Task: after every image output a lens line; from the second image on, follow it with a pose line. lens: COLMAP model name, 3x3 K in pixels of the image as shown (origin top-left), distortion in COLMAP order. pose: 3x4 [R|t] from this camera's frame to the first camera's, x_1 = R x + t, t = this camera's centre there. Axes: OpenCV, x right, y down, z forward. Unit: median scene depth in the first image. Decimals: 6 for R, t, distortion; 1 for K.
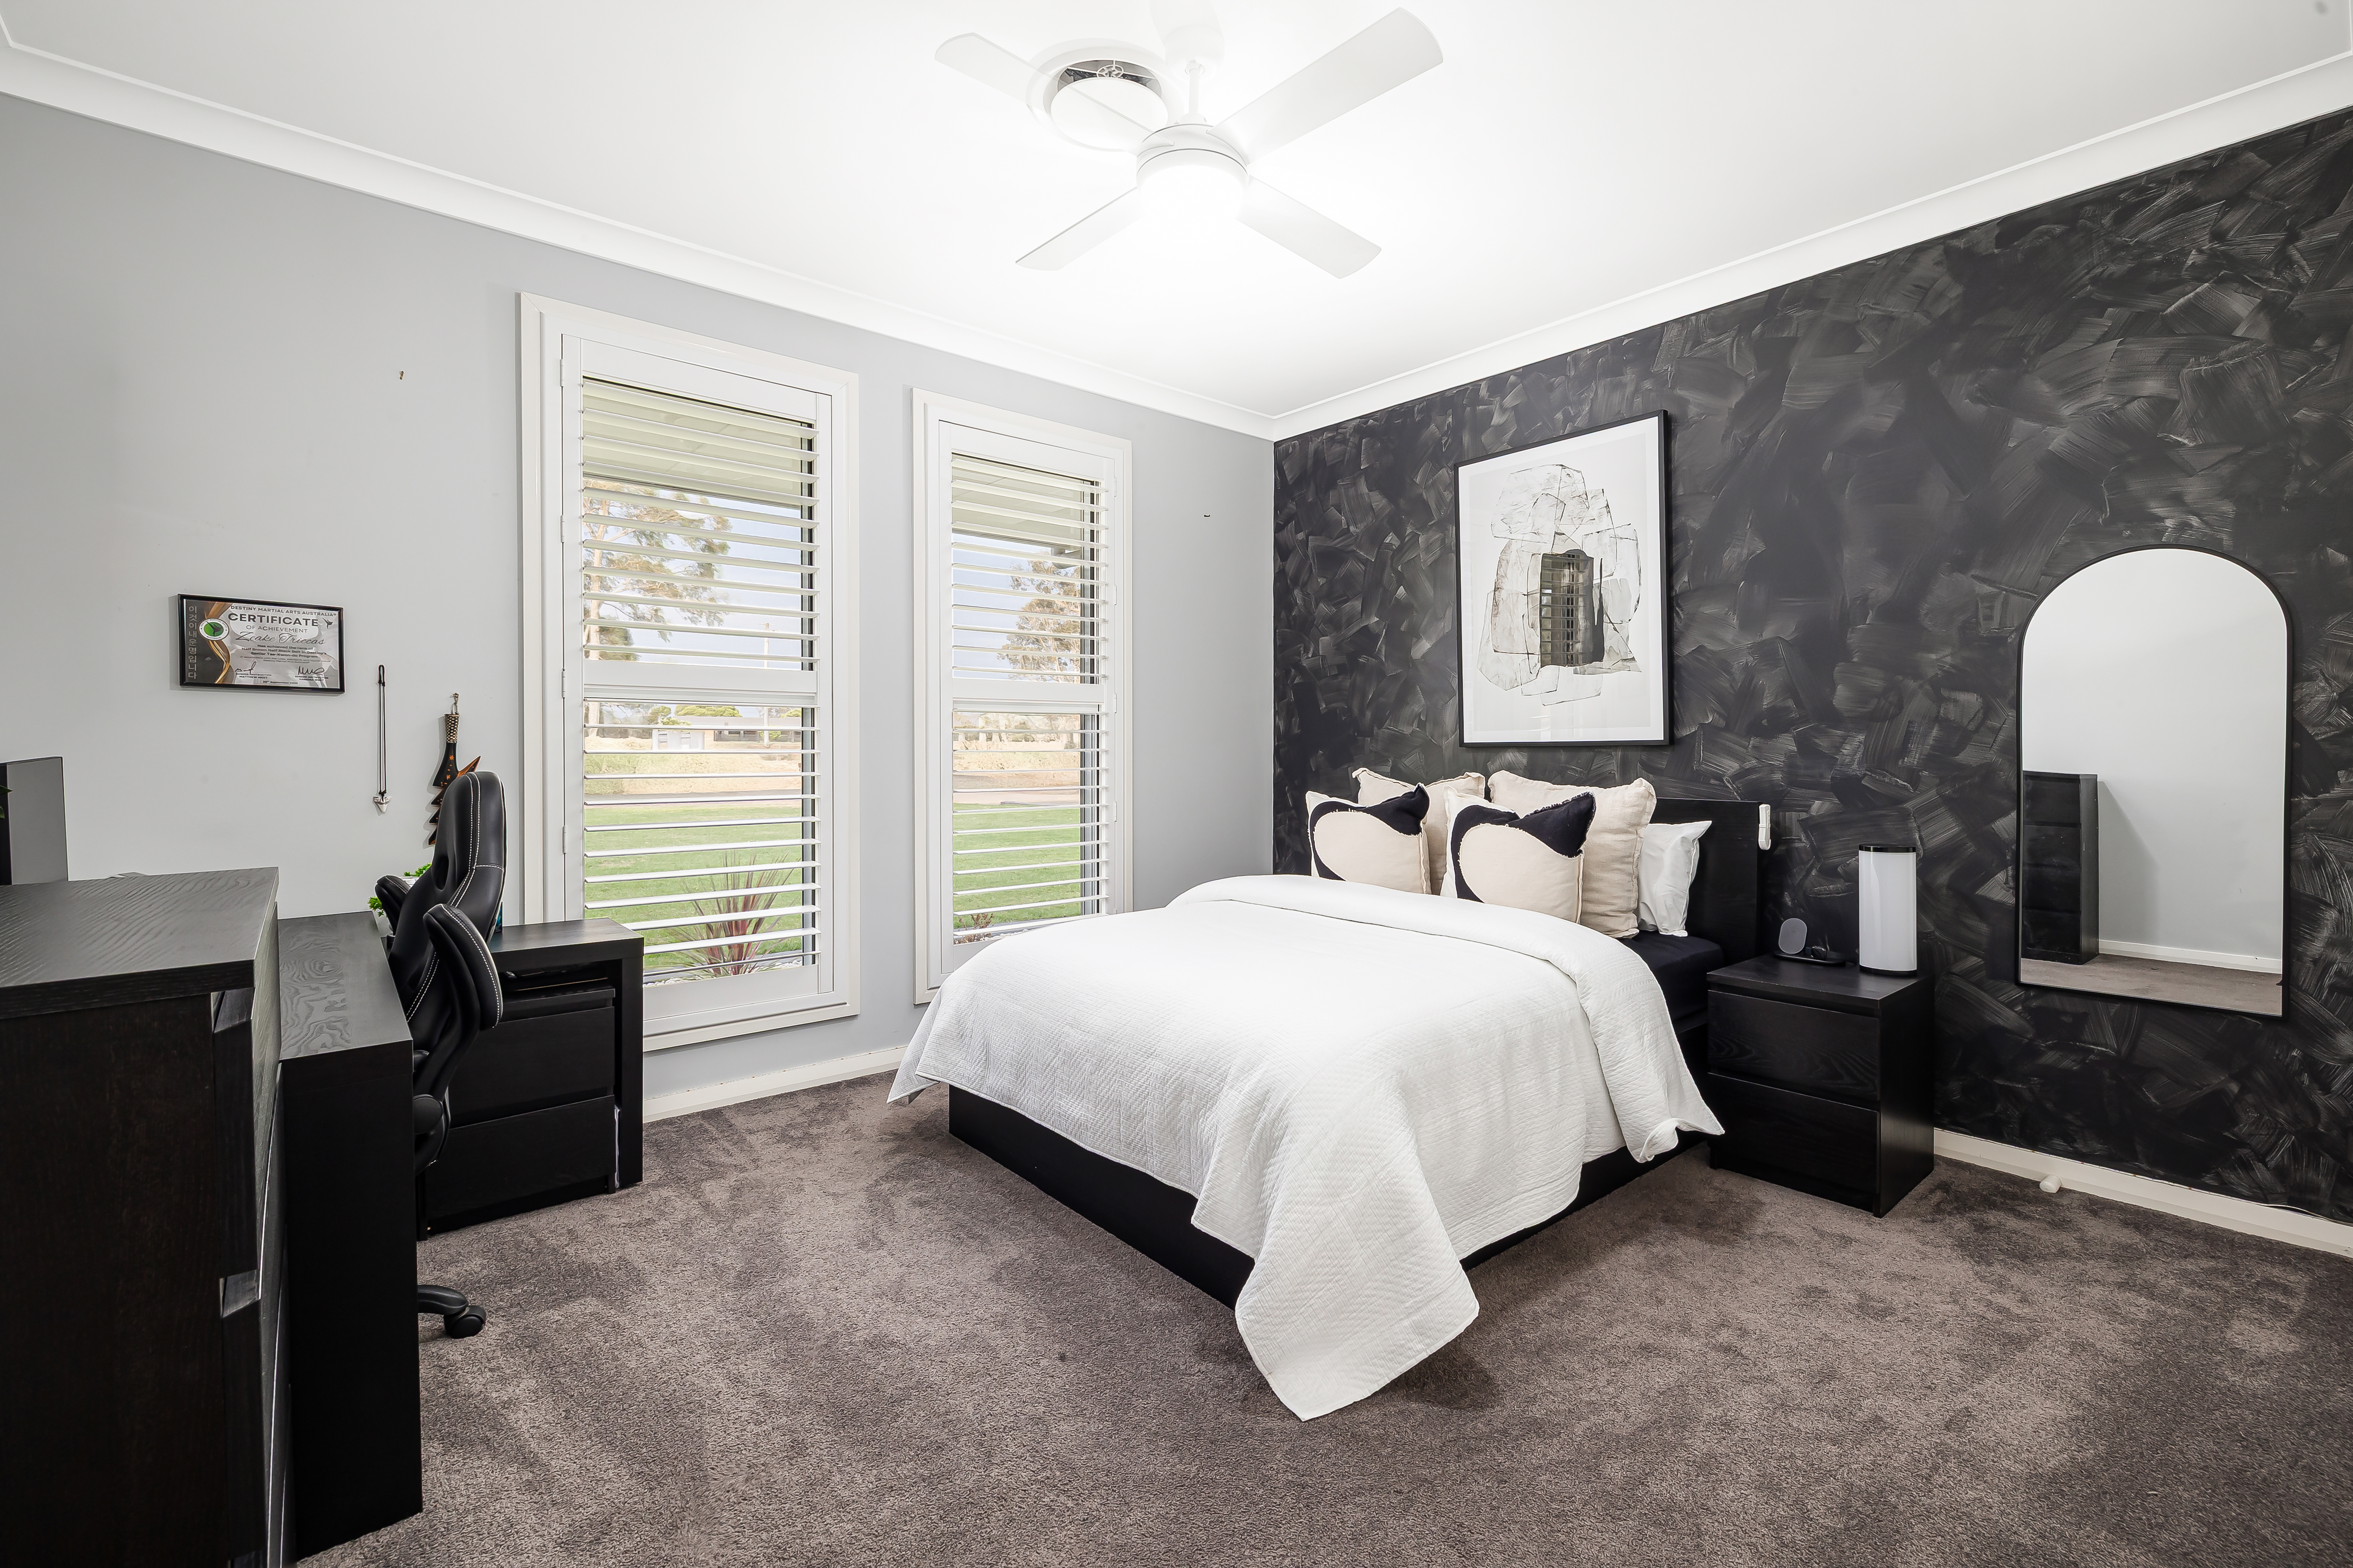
lens RADIAL K [[1008.3, 0, 1171.4], [0, 1008.3, 758.4], [0, 0, 1]] dist [-0.000848, -0.000132]
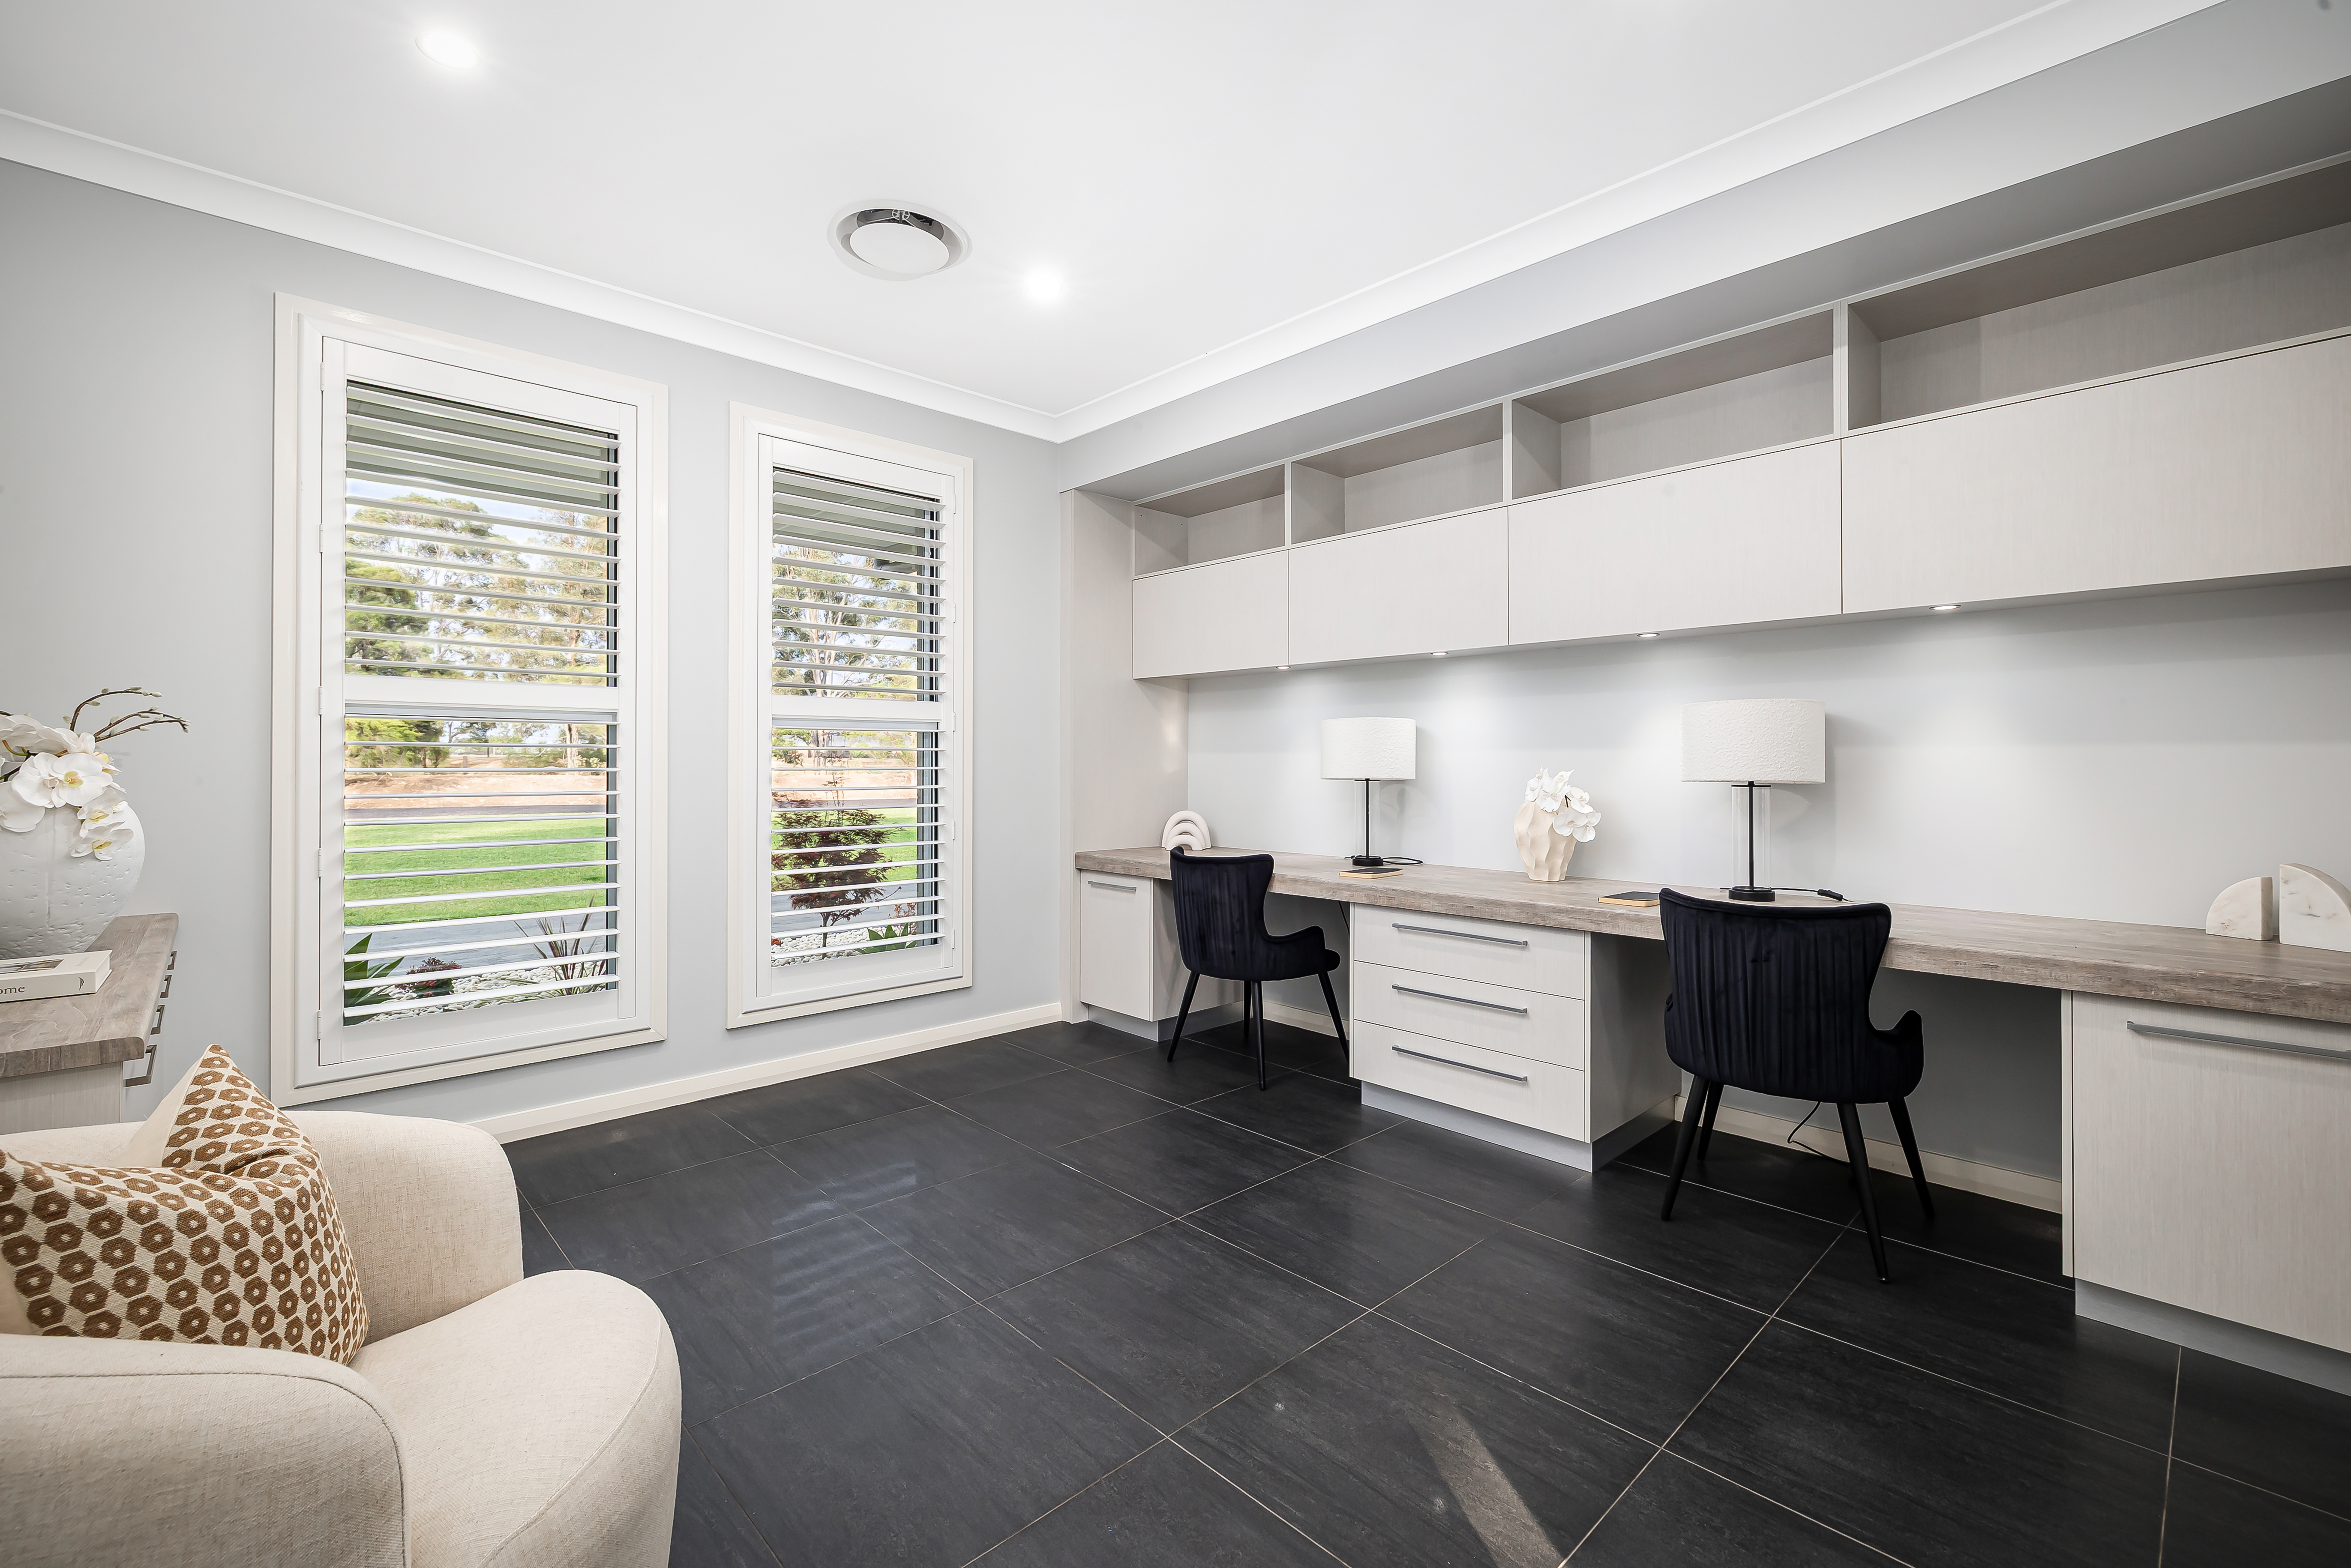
lens RADIAL K [[925.5, 0, 1109.8], [0, 925.5, 761.5], [0, 0, 1]] dist [0.000163, 0.000145]
pose [[0.999919, -0.000513, -0.012700, 0.122680], [0.000326, 0.999891, -0.014759, -0.001110], [0.012706, 0.014754, 0.999810, 0.103570]]
